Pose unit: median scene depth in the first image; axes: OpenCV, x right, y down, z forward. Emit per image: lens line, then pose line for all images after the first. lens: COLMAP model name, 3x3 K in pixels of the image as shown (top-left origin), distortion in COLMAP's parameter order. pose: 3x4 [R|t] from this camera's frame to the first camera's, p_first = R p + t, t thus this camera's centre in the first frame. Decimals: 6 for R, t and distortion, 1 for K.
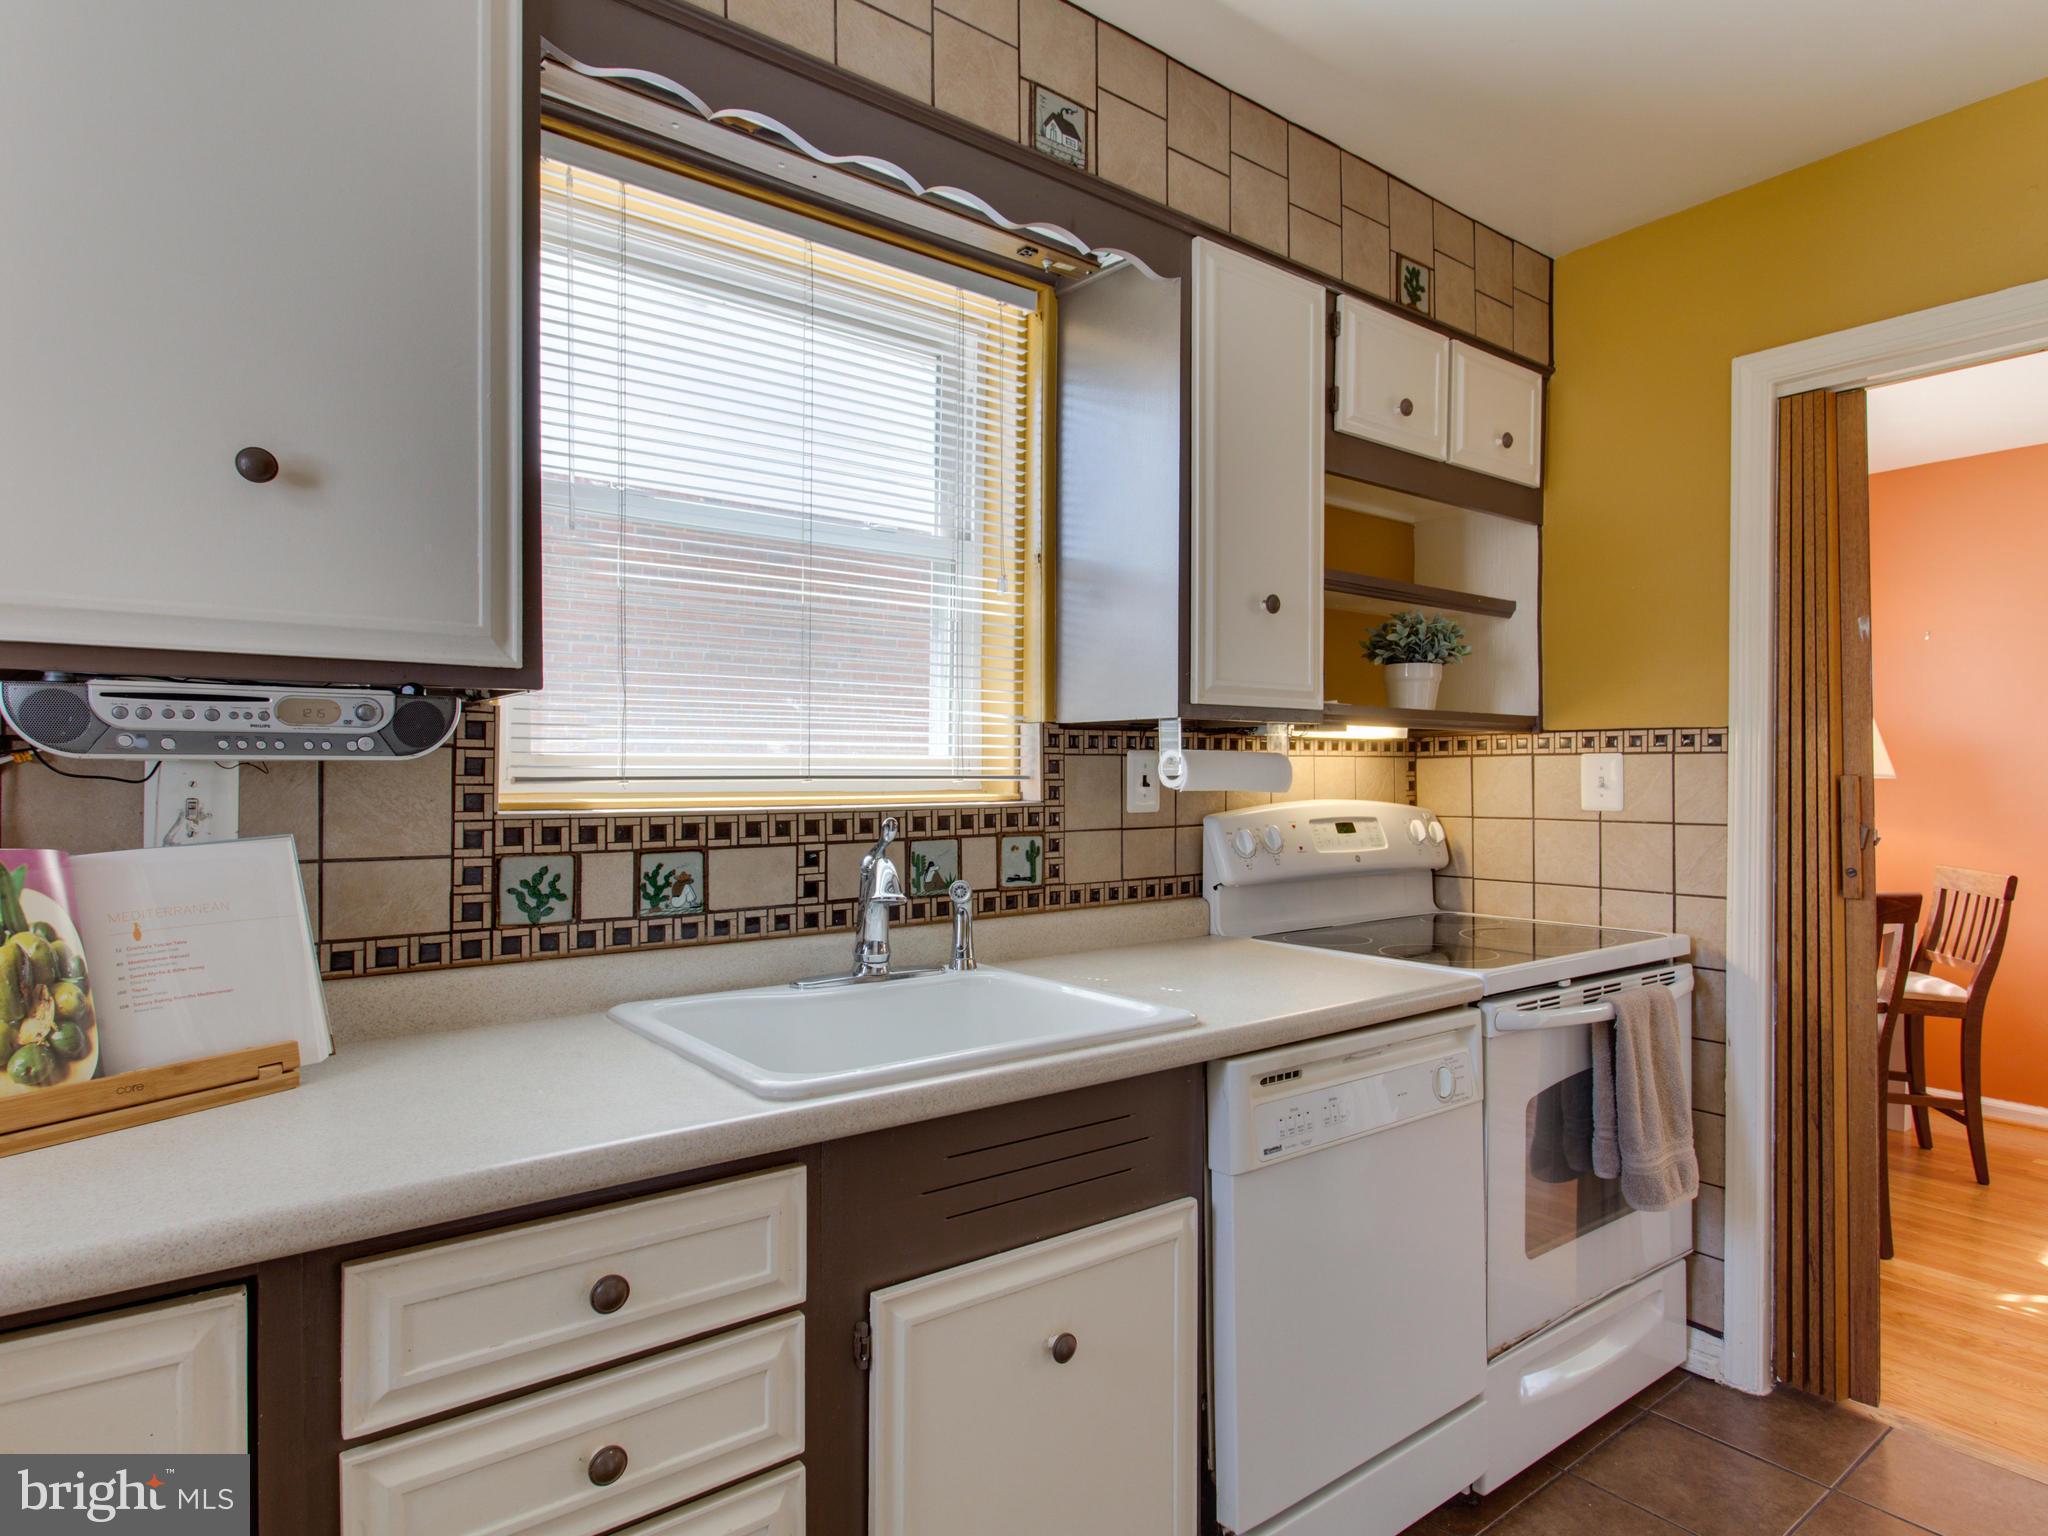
lens RADIAL K [[1131.0, 0, 1032.3], [0, 1131.0, 772.1], [0, 0, 1]] dist [-0.002692, 0.004649]
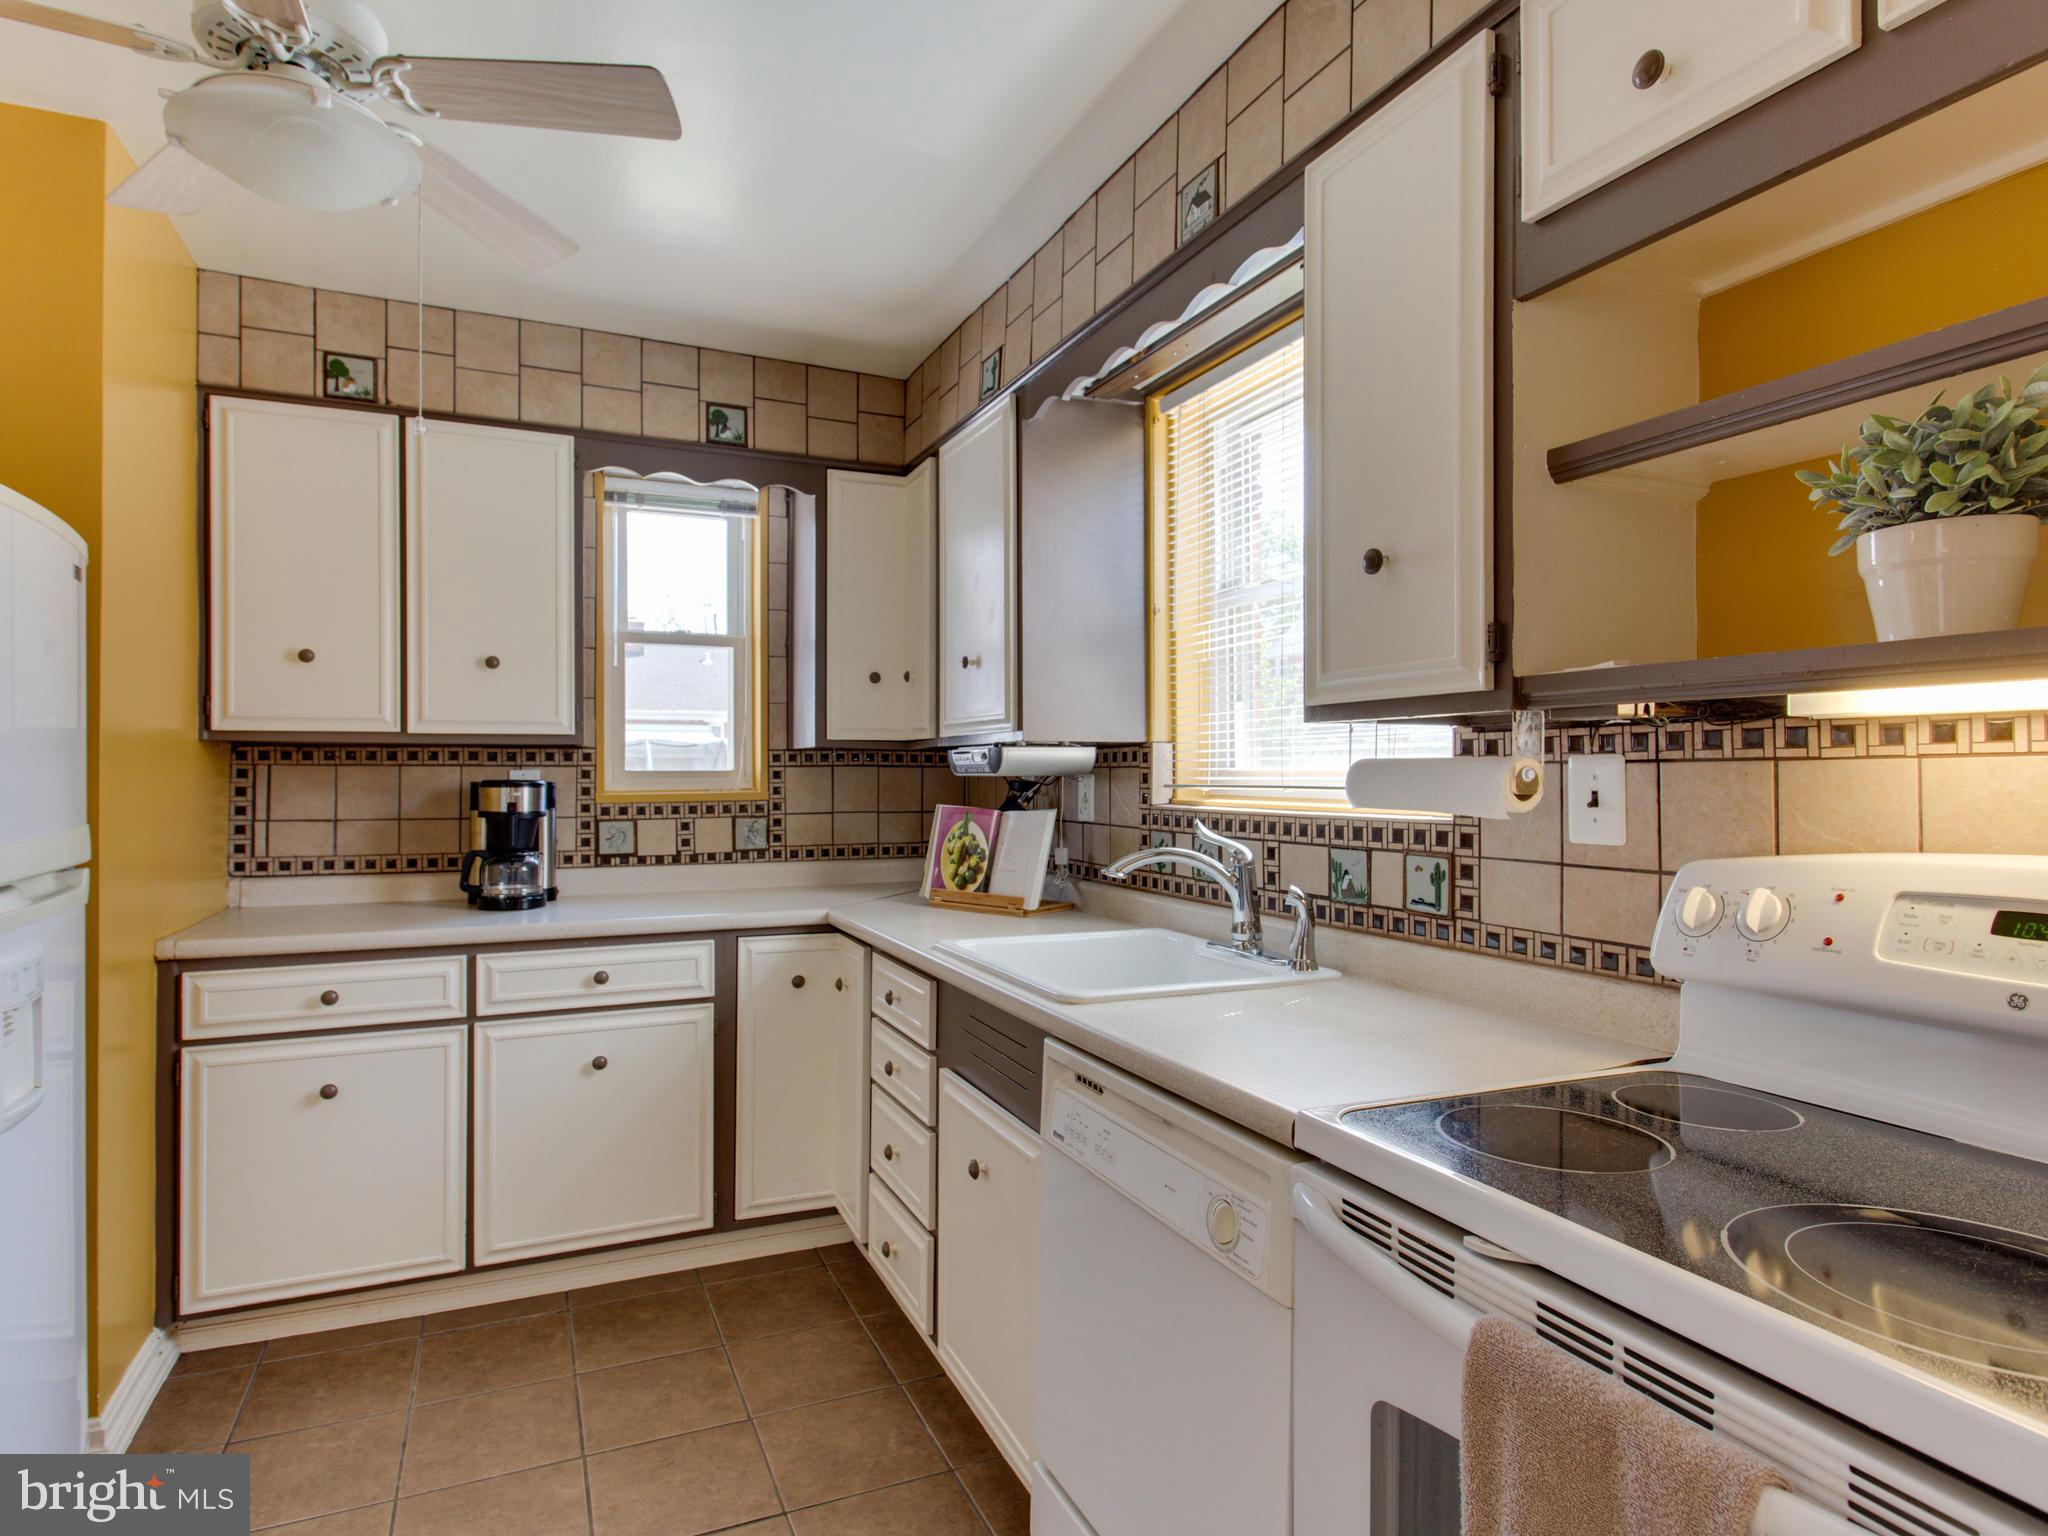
lens RADIAL K [[1131.0, 0, 1029.6], [0, 1131.0, 766.8], [0, 0, 1]] dist [-0.002692, 0.004649]
pose [[-0.224622, -0.012717, -0.974363, 0.946016], [-0.007335, 0.999909, -0.011359, -0.001686], [0.974418, 0.004595, -0.224694, 0.906218]]
